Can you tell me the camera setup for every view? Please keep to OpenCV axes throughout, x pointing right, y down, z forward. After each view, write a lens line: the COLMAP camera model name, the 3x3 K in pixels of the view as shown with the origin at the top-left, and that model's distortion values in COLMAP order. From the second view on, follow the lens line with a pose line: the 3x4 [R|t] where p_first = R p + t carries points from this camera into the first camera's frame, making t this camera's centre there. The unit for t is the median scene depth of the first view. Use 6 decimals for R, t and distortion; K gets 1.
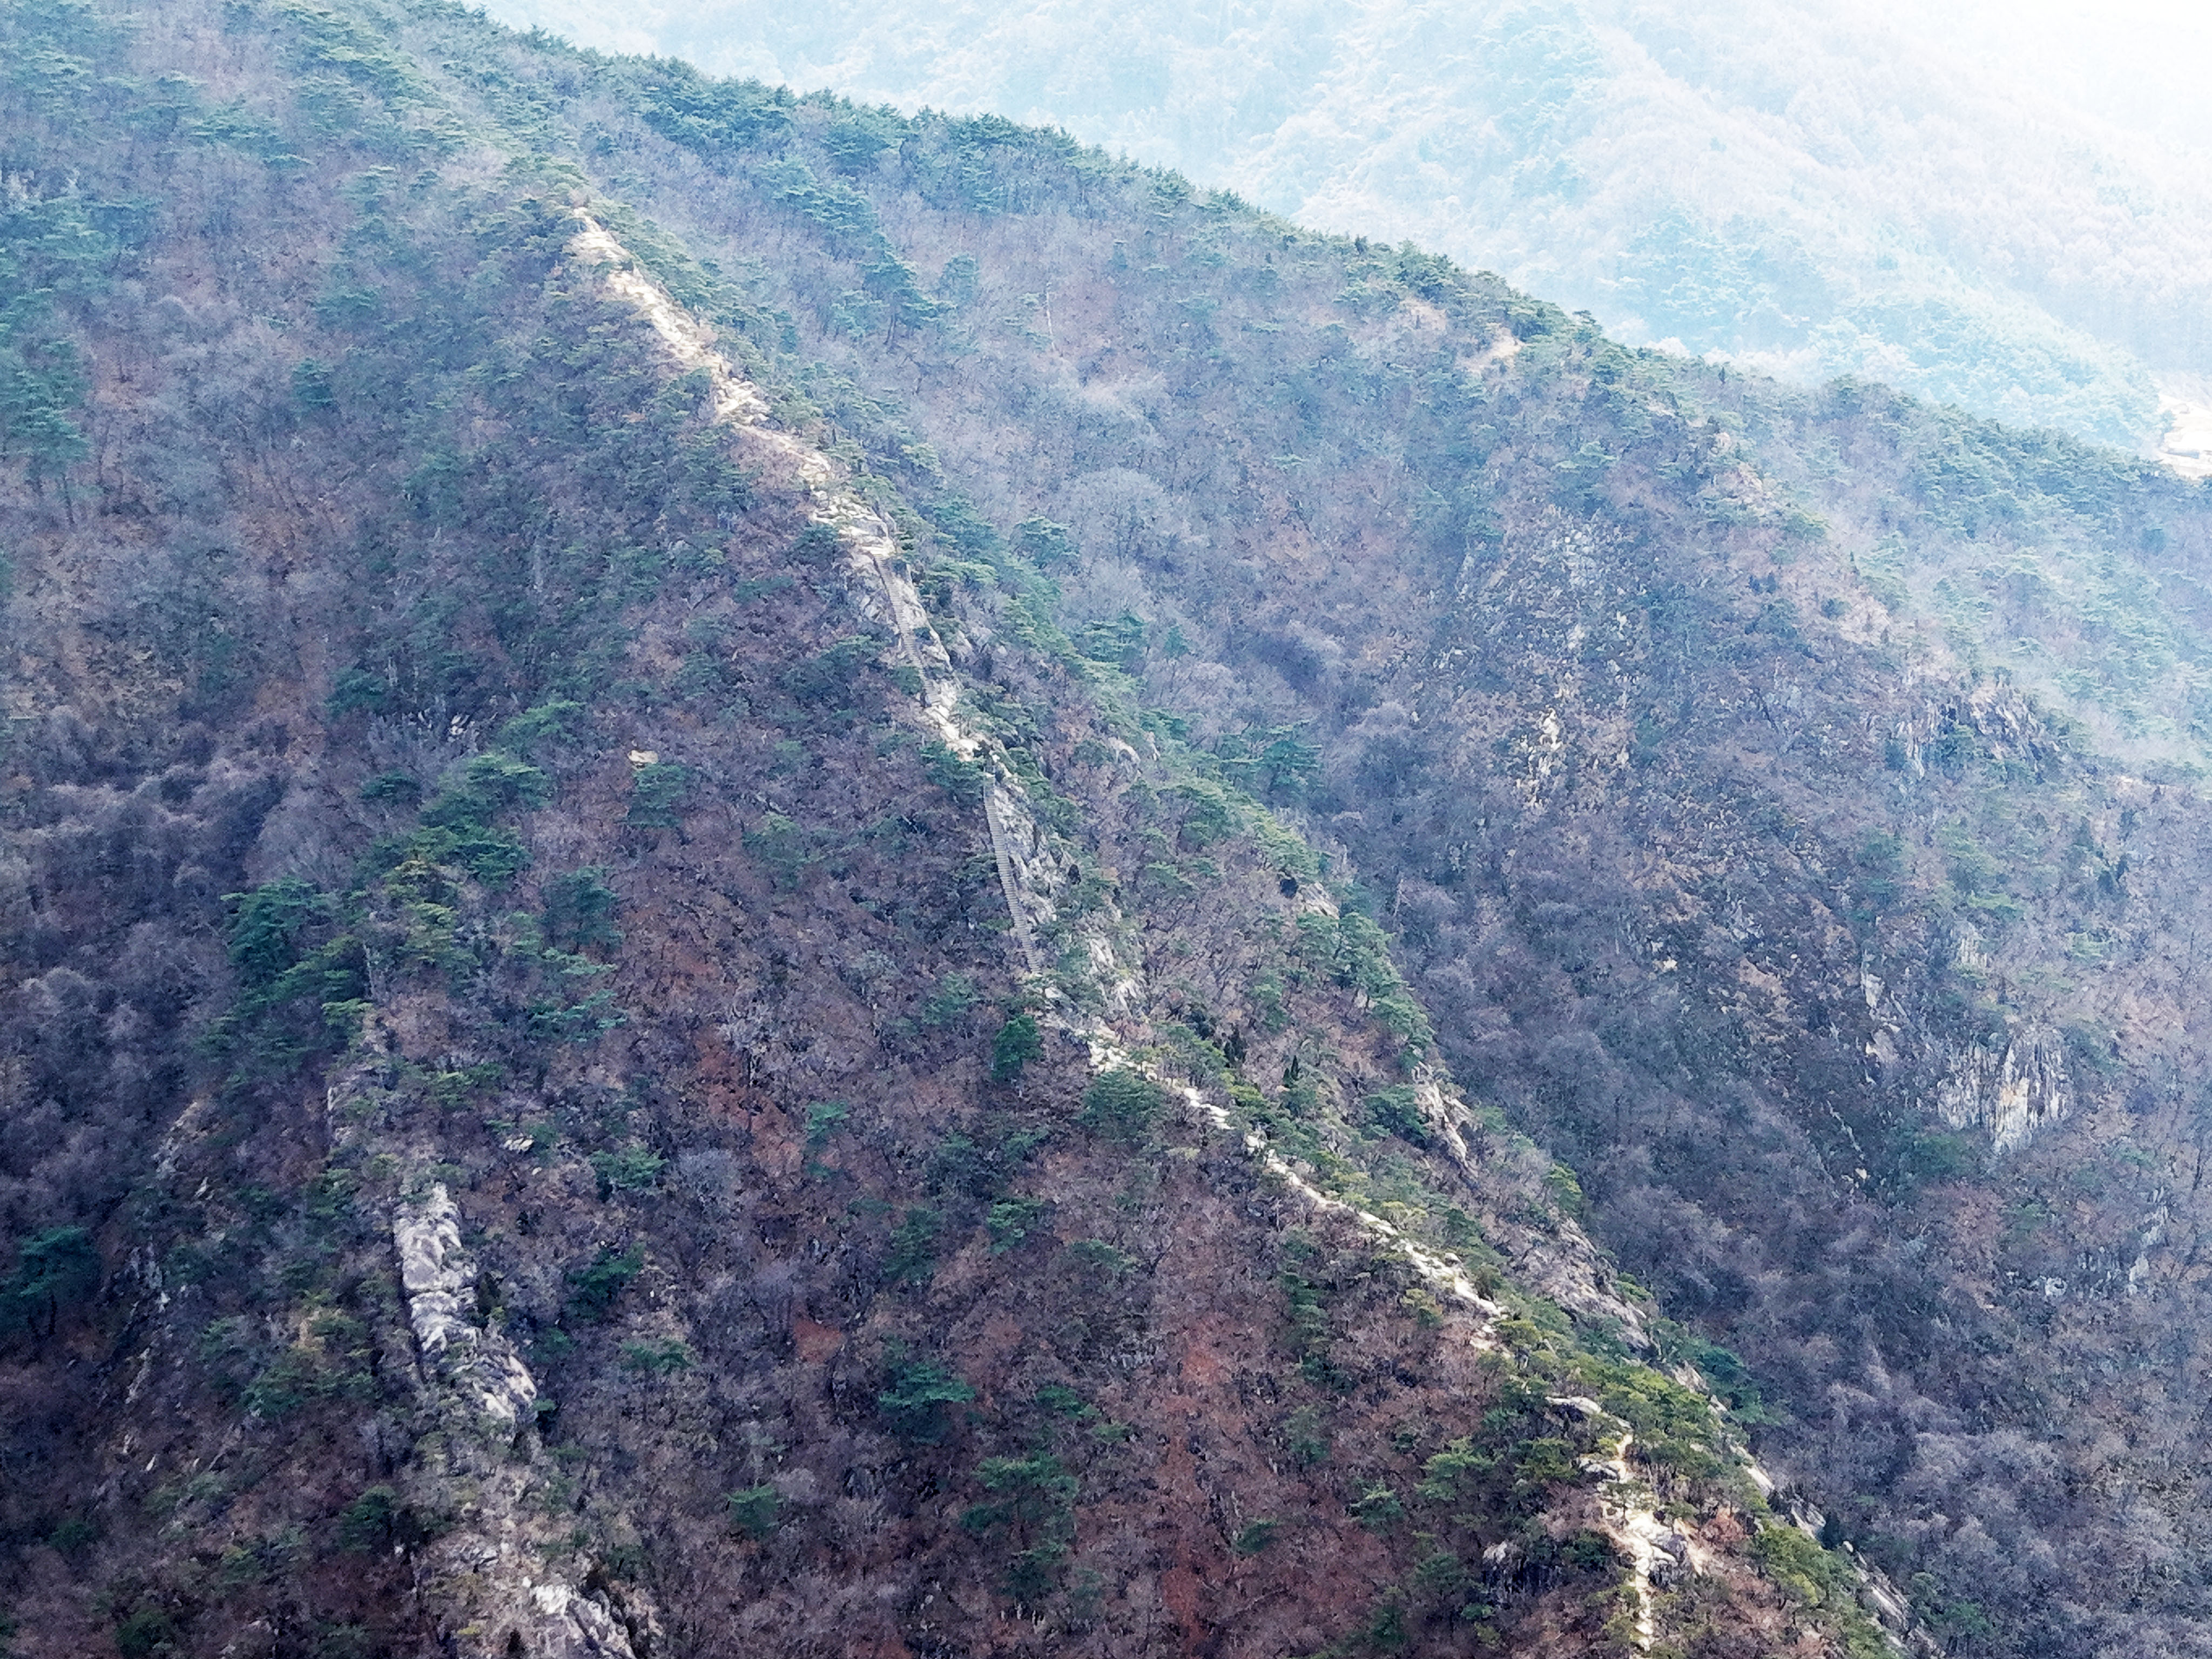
lens RADIAL K [[4387.7, 0, 1117.8], [0, 4387.7, 840.2], [0, 0, 1]] dist [0.296878, -1.567826]
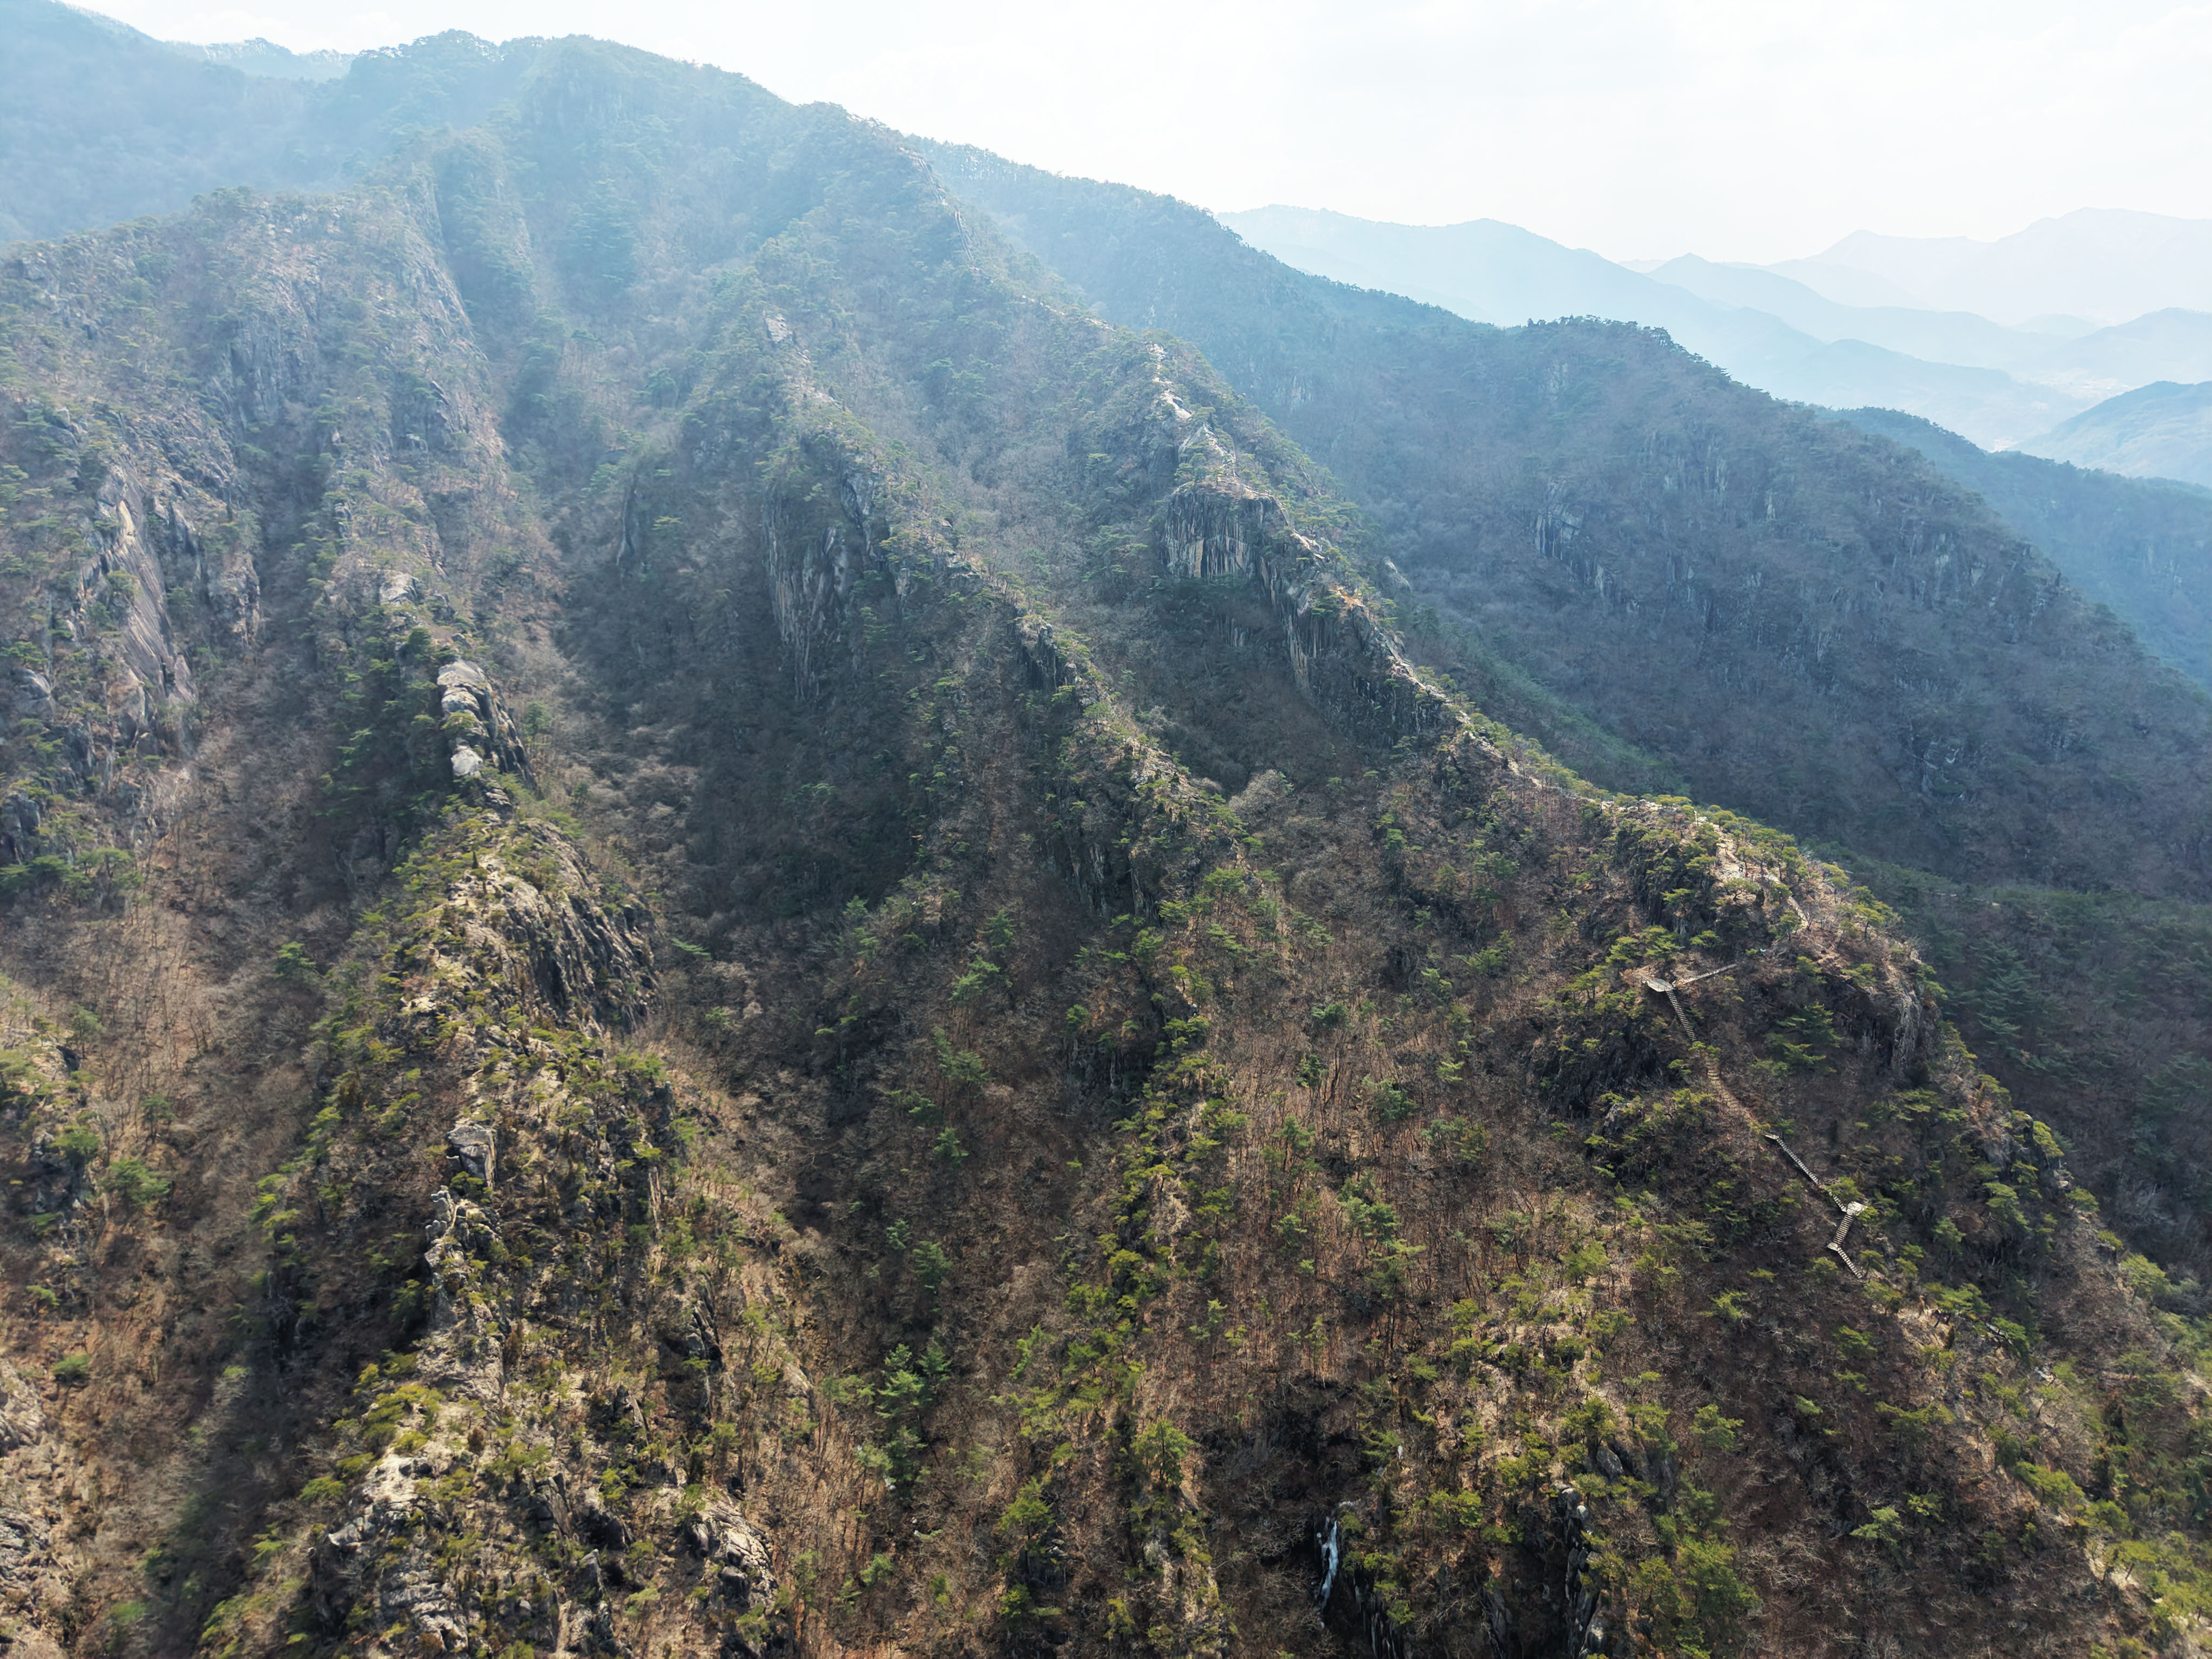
lens RADIAL K [[1480.1, 0, 1106.0], [0, 1480.1, 829.5], [0, 0, 1]] dist [0.017641, -0.015971]
pose [[0.999054, -0.018427, 0.039388, 0.023386], [0.014864, 0.995930, 0.088894, 0.298315], [-0.040866, -0.088225, 0.995262, -0.070716]]
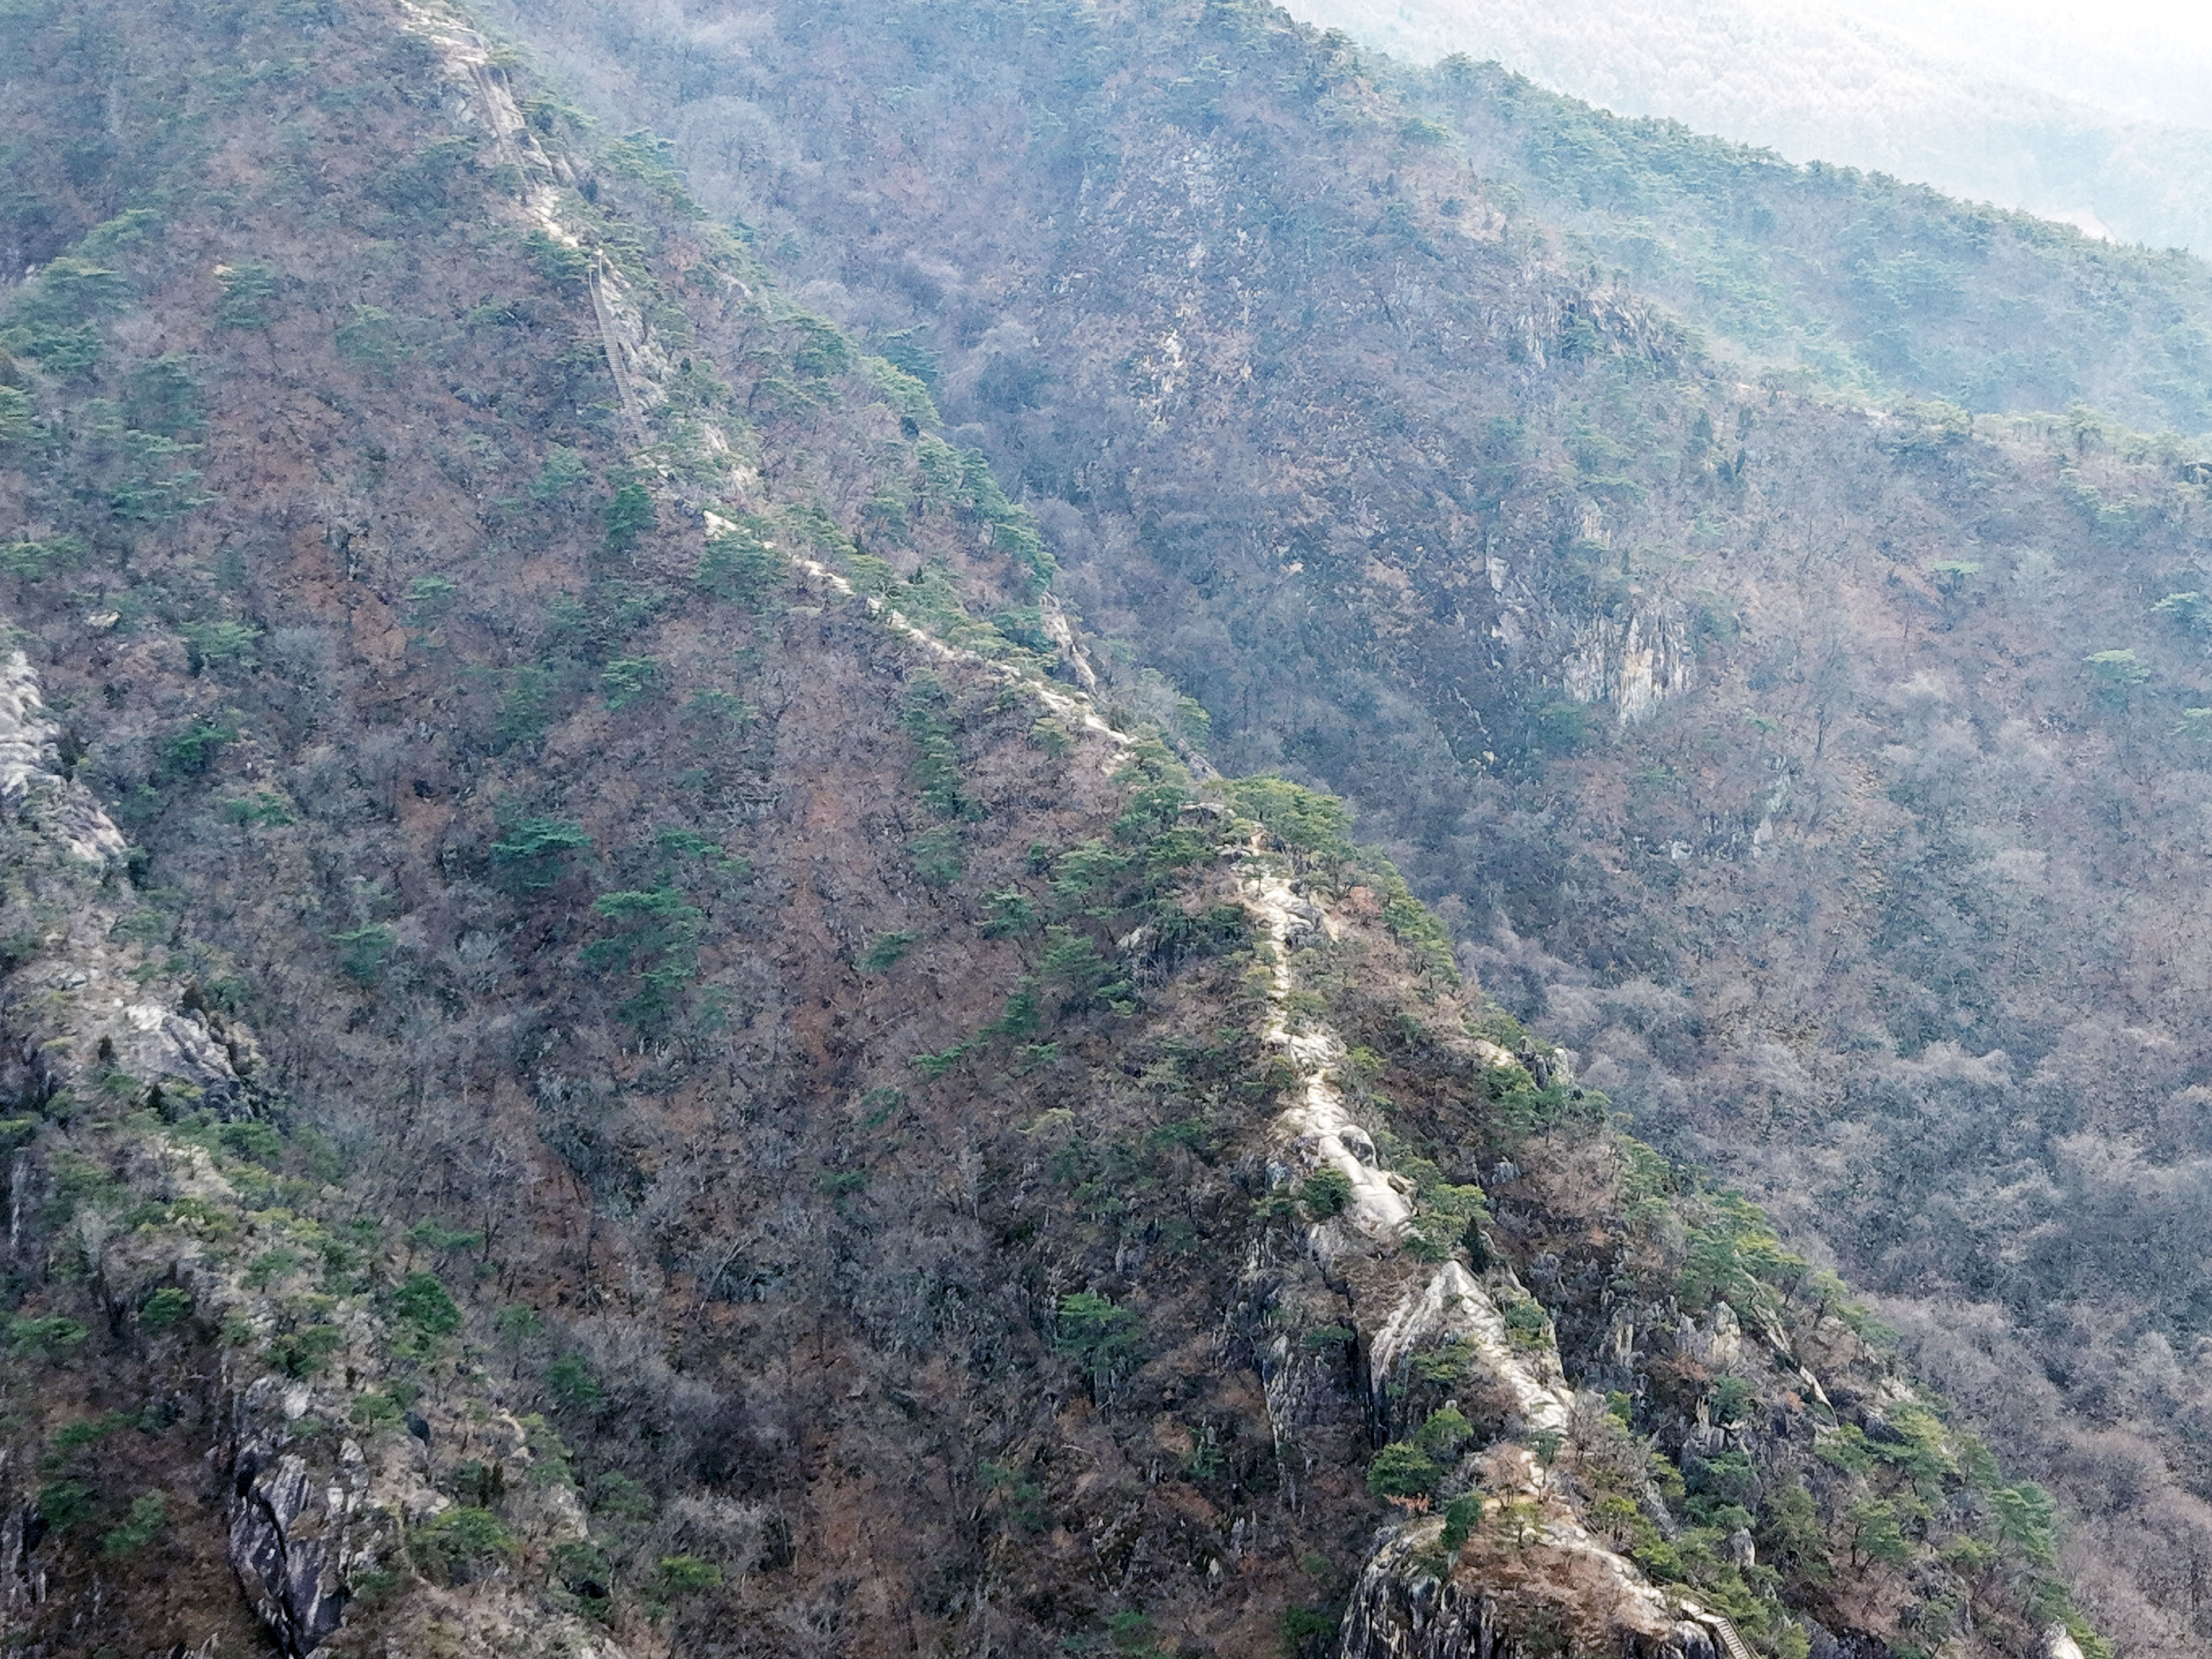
lens RADIAL K [[4387.7, 0, 1117.8], [0, 4387.7, 840.2], [0, 0, 1]] dist [0.296878, -1.567826]
pose [[0.996211, -0.017128, 0.085265, 0.000092], [0.017223, 0.999852, -0.000374, 0.105408], [-0.085246, 0.001841, 0.996358, 0.023129]]
